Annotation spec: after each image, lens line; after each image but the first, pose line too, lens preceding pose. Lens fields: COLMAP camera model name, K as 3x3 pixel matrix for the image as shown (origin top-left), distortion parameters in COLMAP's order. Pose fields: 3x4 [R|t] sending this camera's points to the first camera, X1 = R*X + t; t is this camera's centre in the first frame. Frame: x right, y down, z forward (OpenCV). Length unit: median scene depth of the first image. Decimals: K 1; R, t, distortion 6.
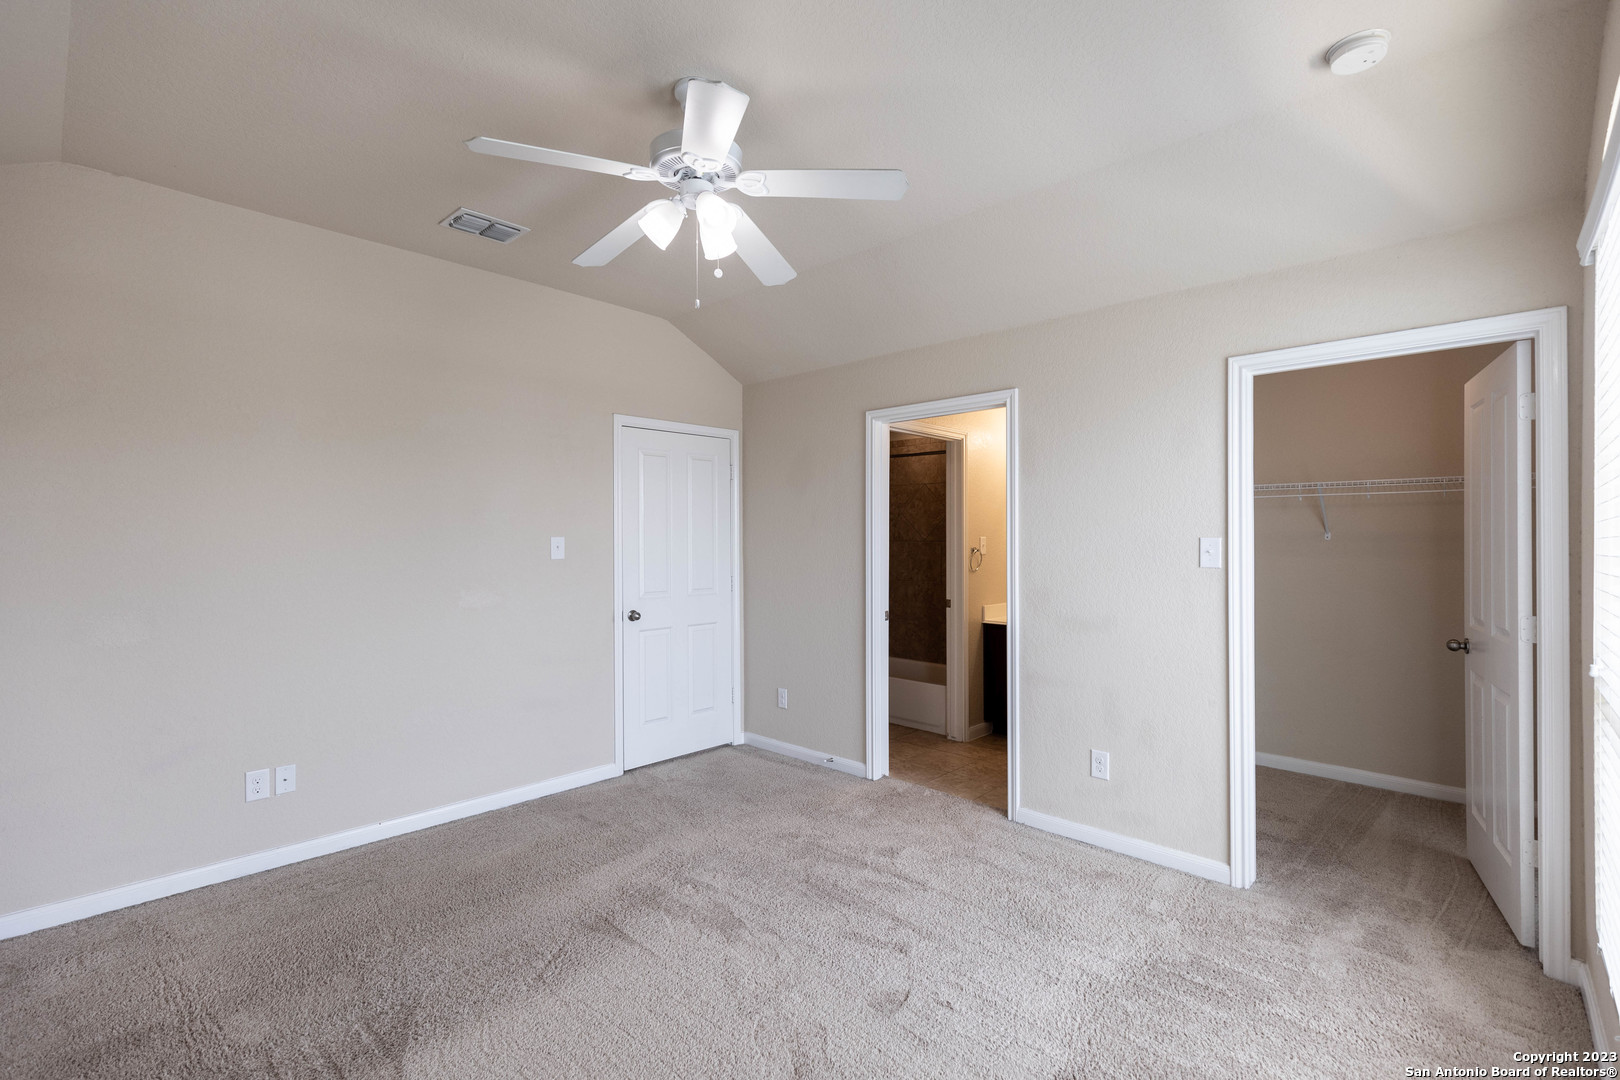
lens RADIAL K [[724.2, 0, 818.4], [0, 724.2, 538.9], [0, 0, 1]] dist [0.004411, -0.000390]
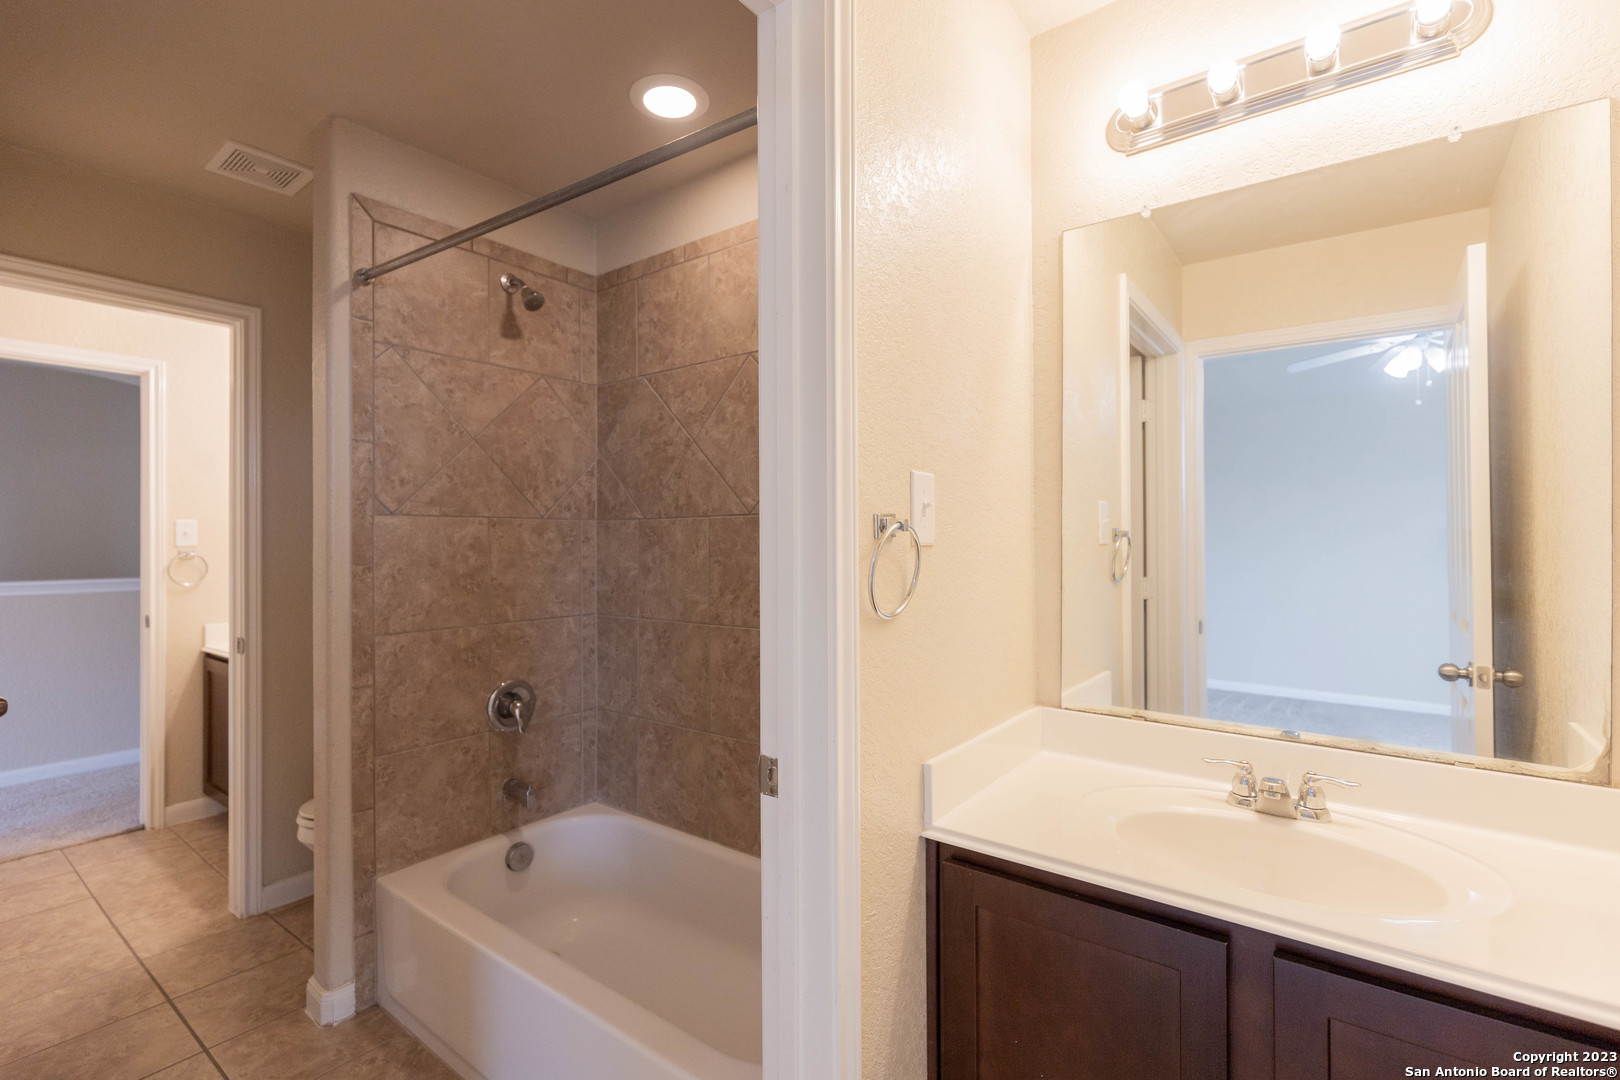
lens RADIAL K [[724.2, 0, 818.4], [0, 724.2, 538.9], [0, 0, 1]] dist [0.004411, -0.000390]
pose [[0.993398, -0.001174, 0.114712, 0.166251], [0.001707, 0.999988, -0.004550, 0.020182], [-0.114705, 0.004716, 0.993388, 0.770394]]
